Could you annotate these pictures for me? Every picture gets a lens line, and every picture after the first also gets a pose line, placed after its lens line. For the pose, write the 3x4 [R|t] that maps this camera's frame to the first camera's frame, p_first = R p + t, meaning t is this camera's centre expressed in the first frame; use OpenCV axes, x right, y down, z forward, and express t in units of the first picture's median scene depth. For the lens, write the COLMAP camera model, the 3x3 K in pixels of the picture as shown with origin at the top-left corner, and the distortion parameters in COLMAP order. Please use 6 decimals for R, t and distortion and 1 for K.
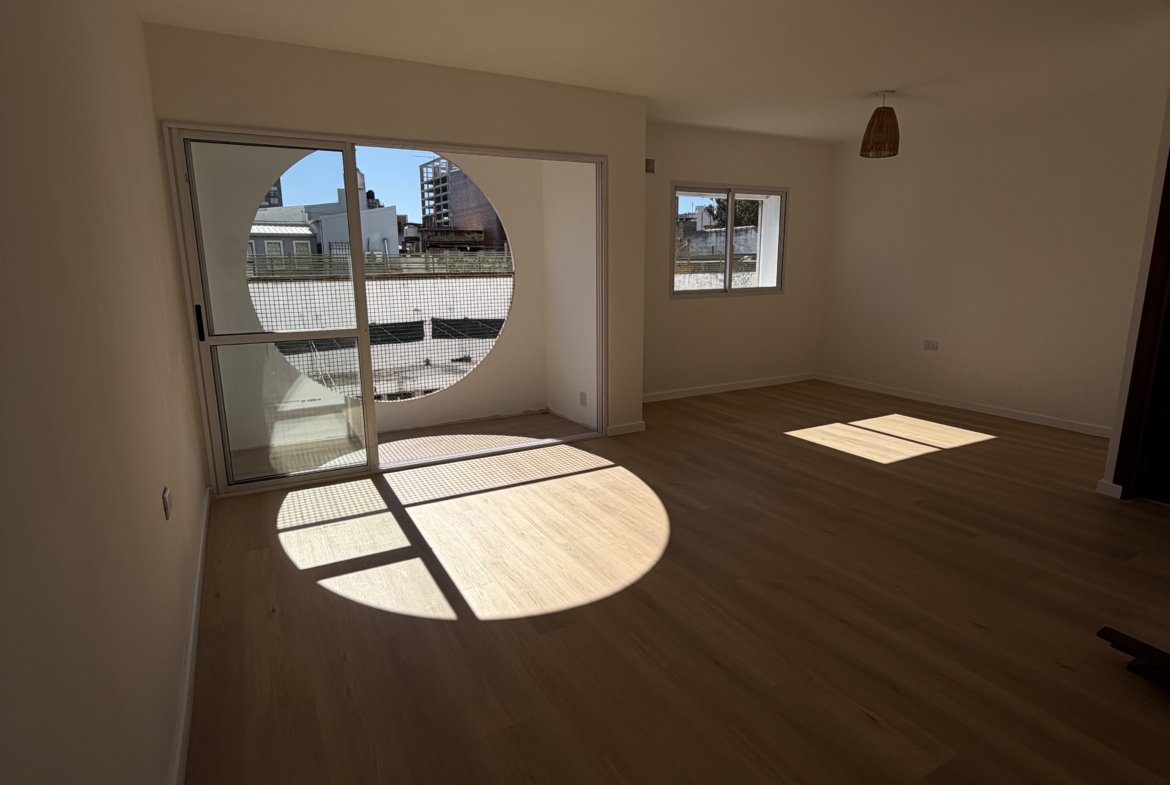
lens RADIAL K [[623.9, 0, 589.0], [0, 623.9, 388.6], [0, 0, 1]] dist [-0.000977, -0.000507]
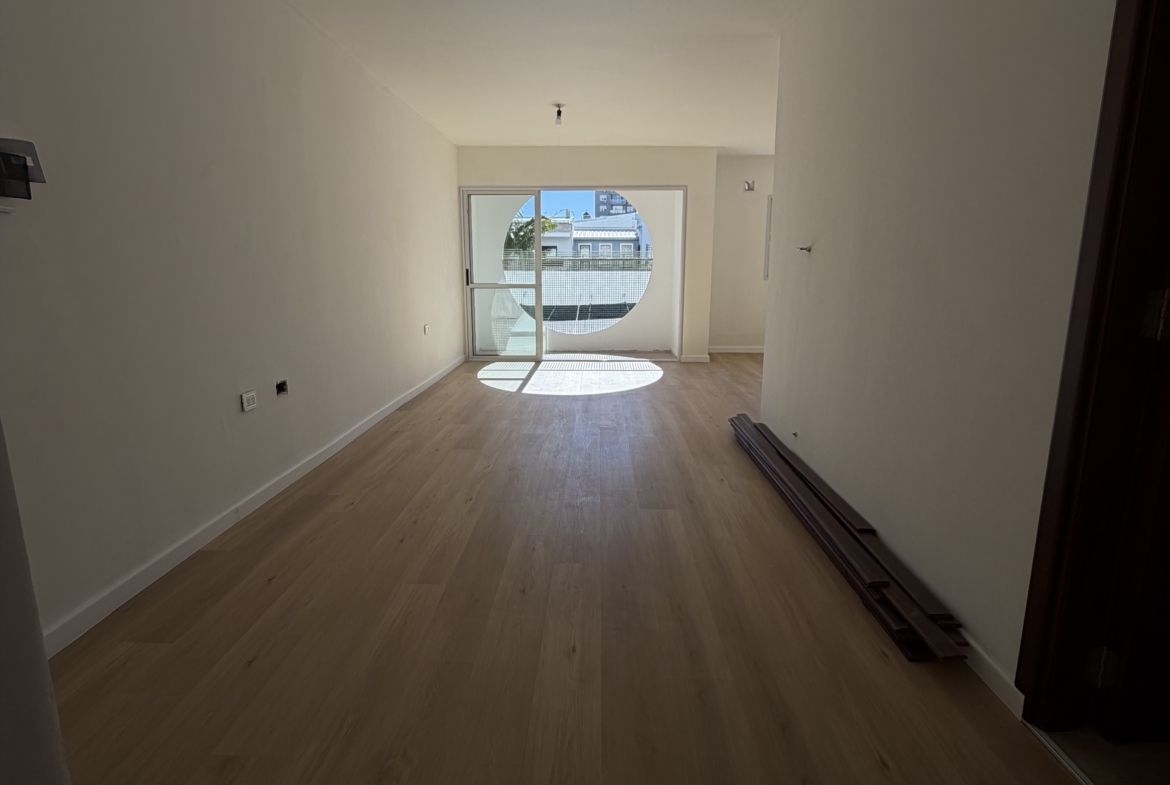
lens RADIAL K [[623.9, 0, 589.0], [0, 623.9, 388.6], [0, 0, 1]] dist [-0.000977, -0.000507]
pose [[0.867745, 0.104528, -0.485894, 0.794870], [-0.106465, 0.994034, 0.023707, 0.173995], [0.485473, 0.031159, 0.873696, -0.649578]]
